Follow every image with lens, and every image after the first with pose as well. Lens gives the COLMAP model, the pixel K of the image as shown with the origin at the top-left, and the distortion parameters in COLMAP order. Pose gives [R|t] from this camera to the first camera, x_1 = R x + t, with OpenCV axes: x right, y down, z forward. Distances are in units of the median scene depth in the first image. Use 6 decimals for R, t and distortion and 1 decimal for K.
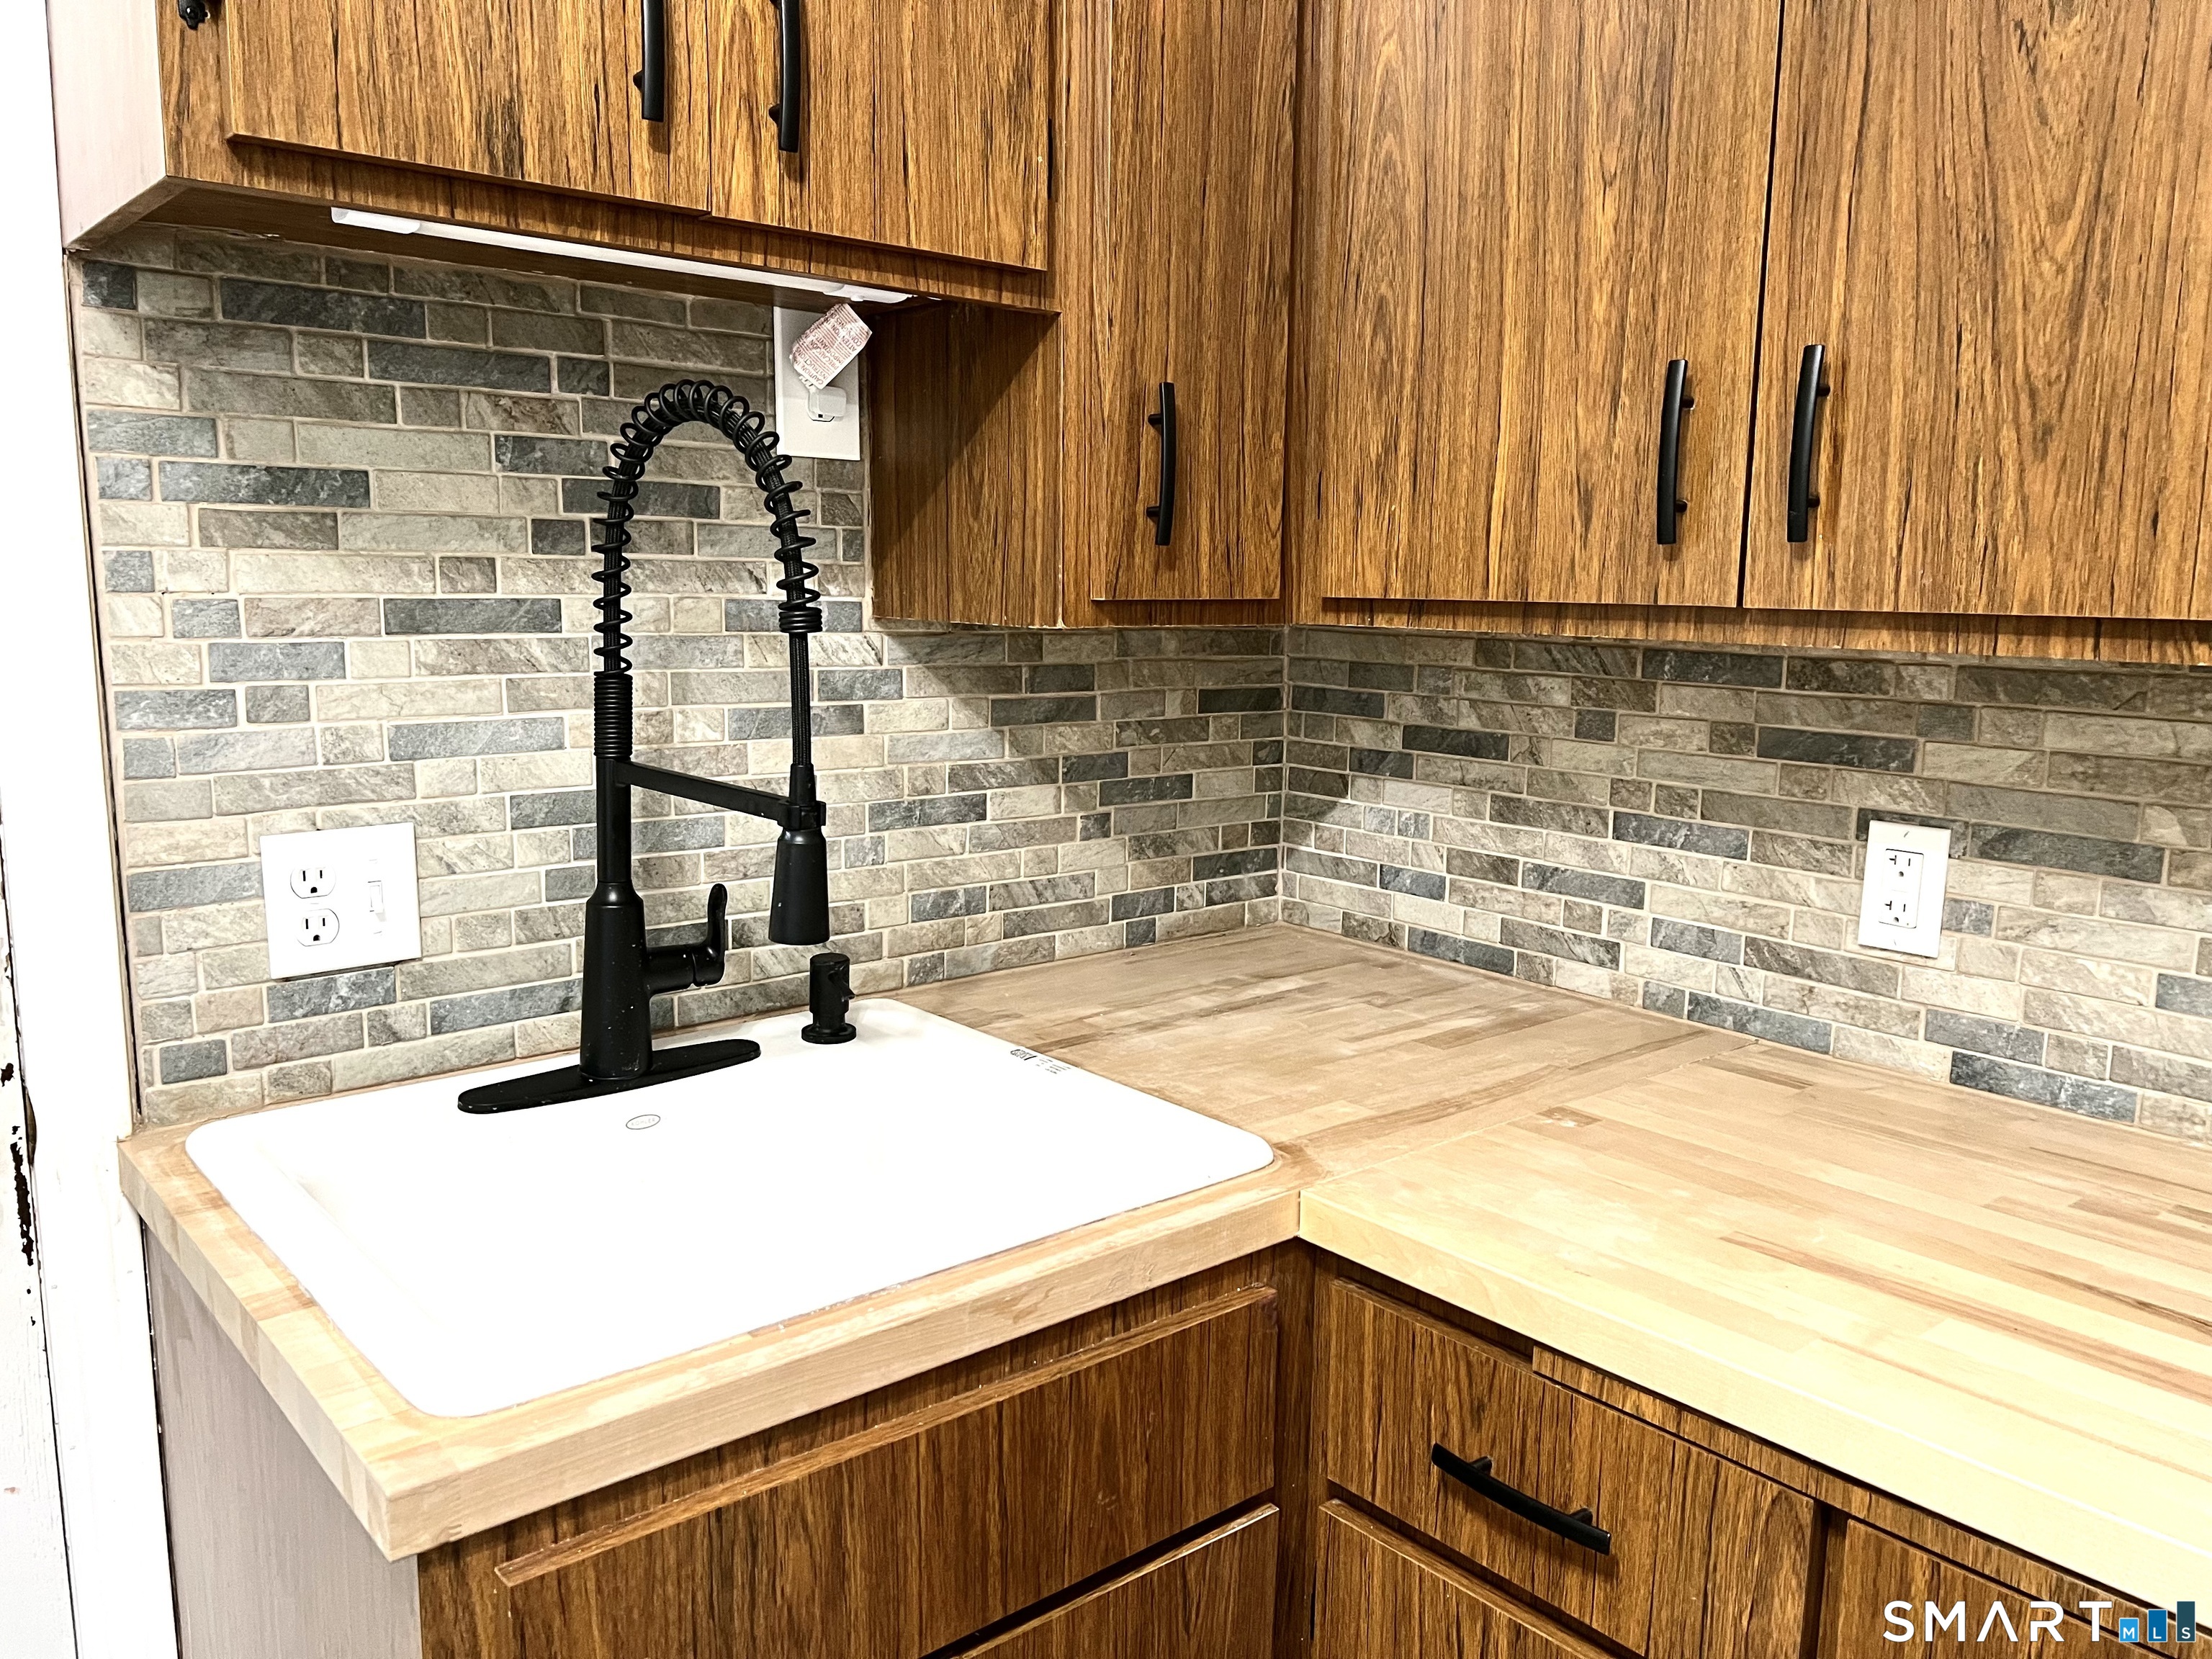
lens RADIAL K [[1625.0, 0, 1093.0], [0, 1625.0, 836.4], [0, 0, 1]] dist [0.071974, -0.115122]
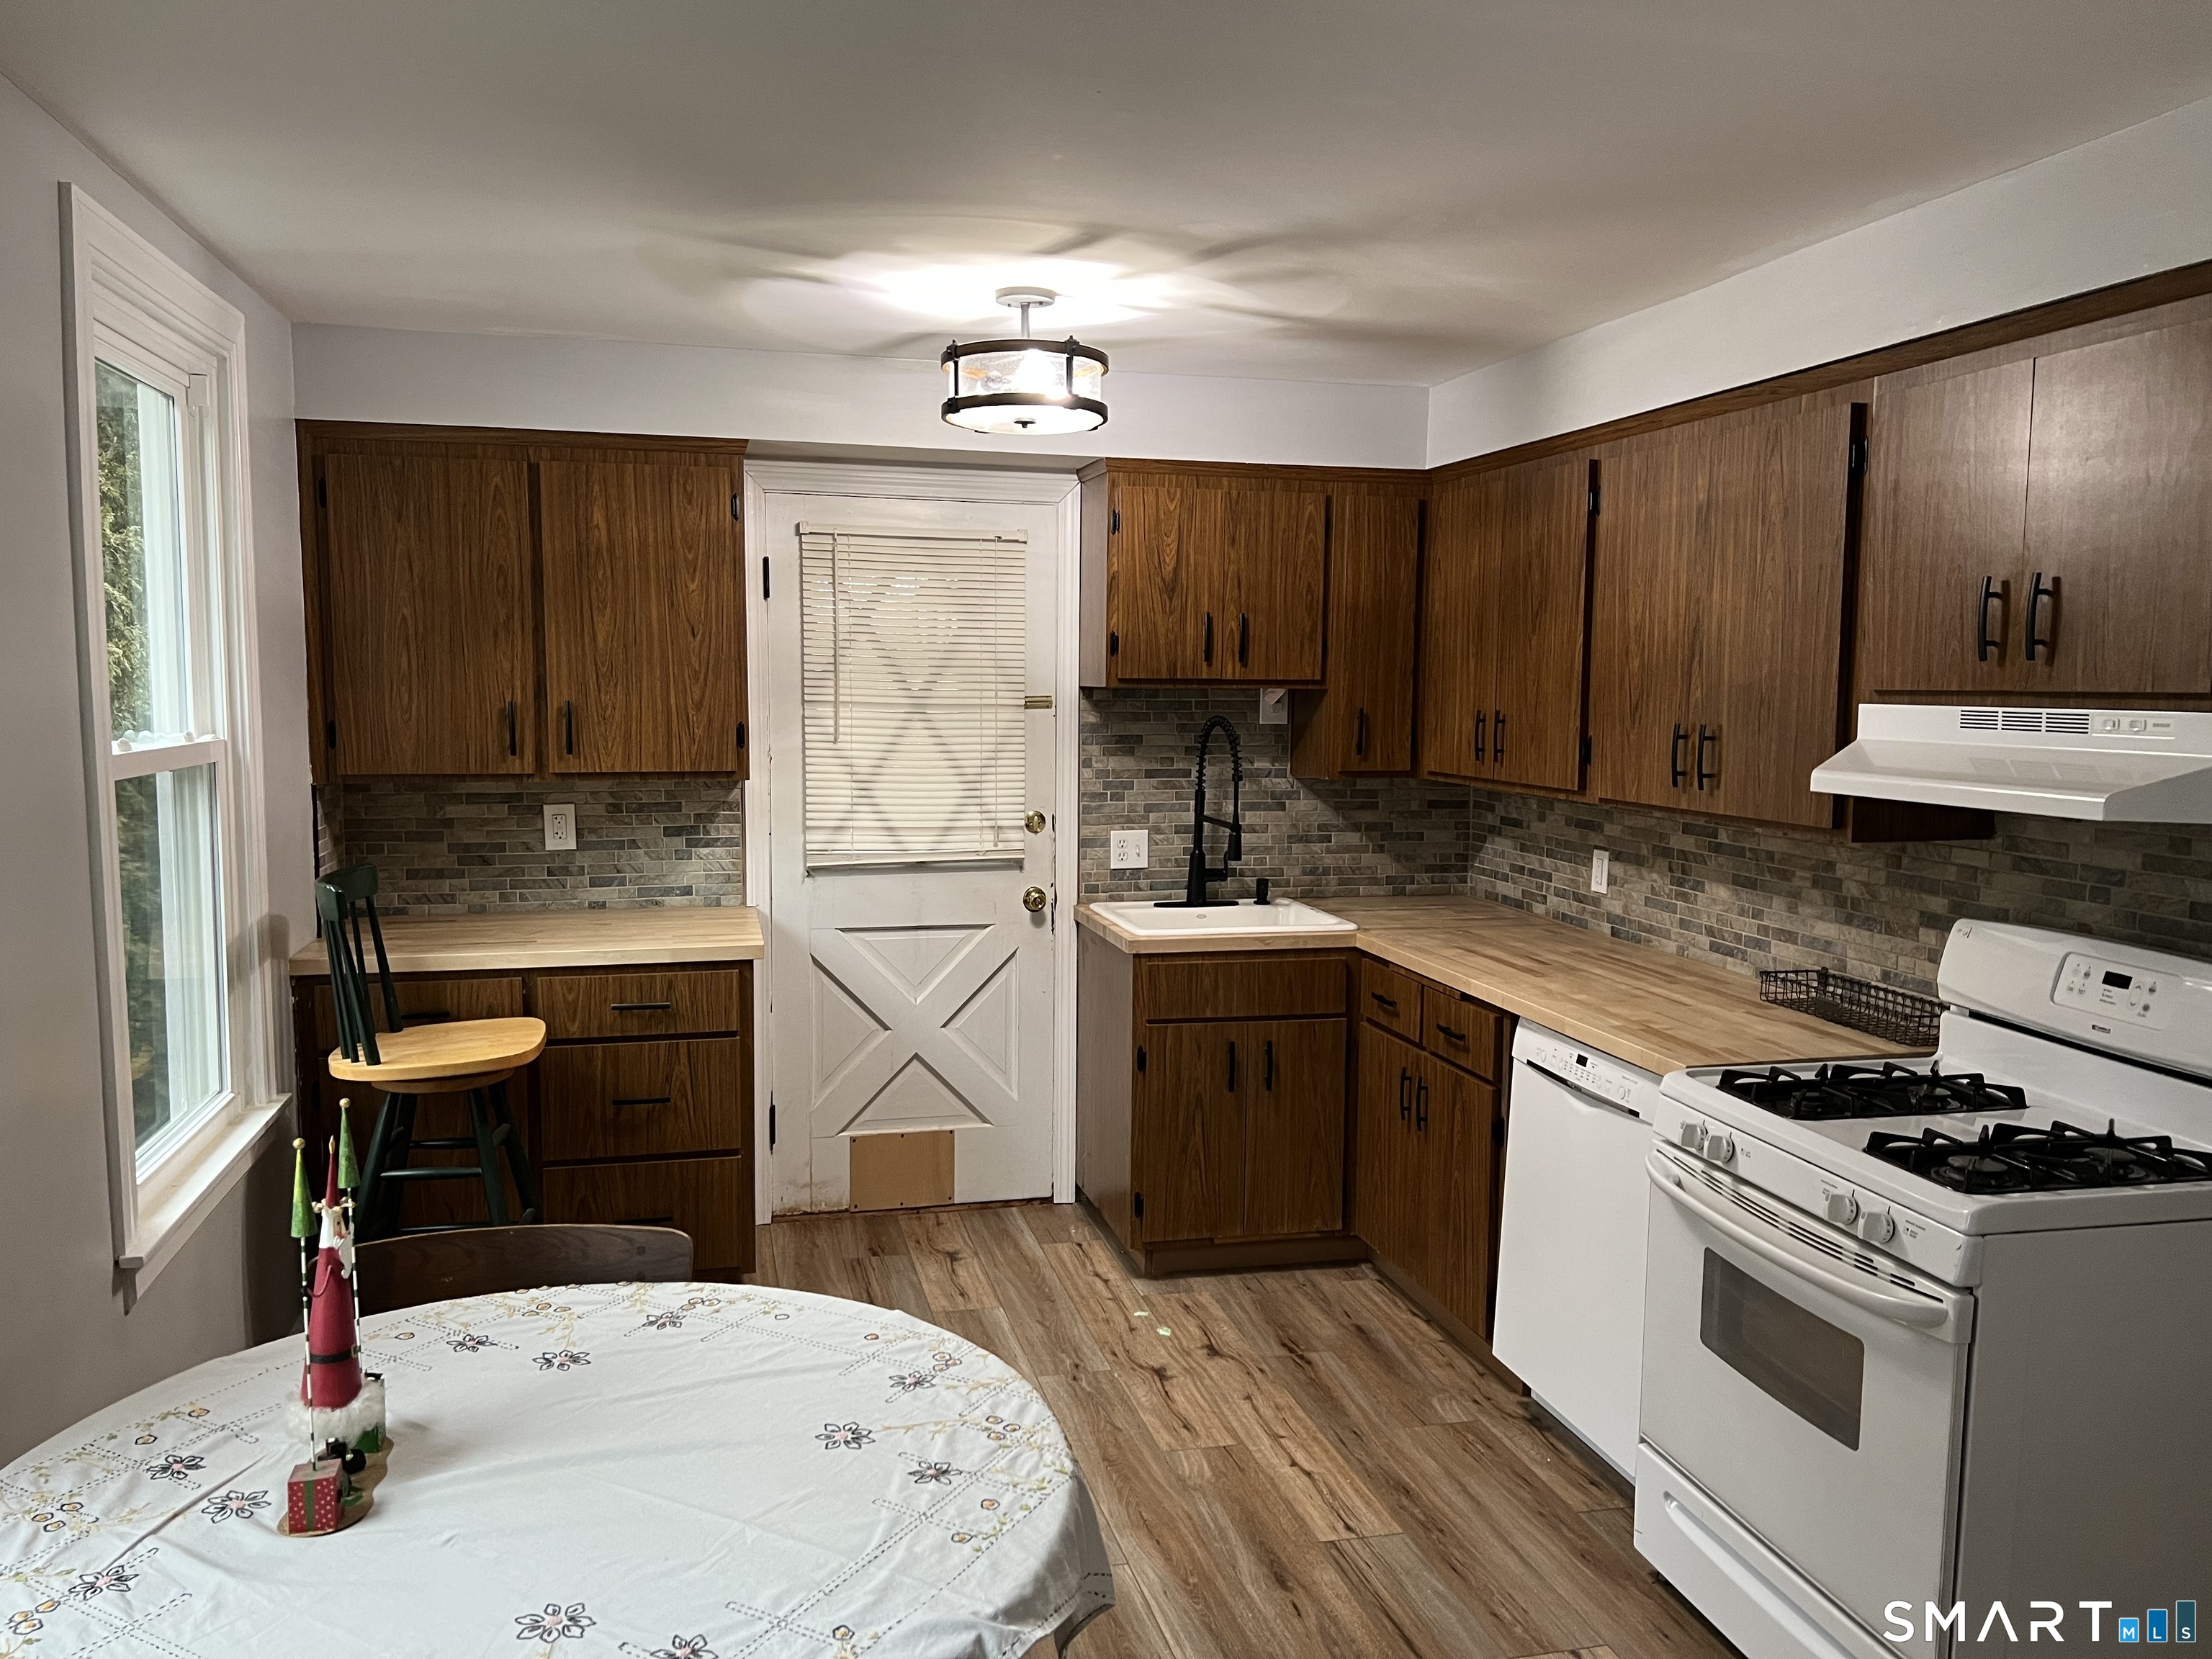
lens RADIAL K [[1625.0, 0, 1093.0], [0, 1625.0, 836.4], [0, 0, 1]] dist [0.071974, -0.115122]
pose [[0.895660, 0.036381, -0.443249, 1.000356], [-0.065996, 0.996487, -0.051567, 0.186110], [0.439816, 0.075439, 0.894914, -2.120033]]
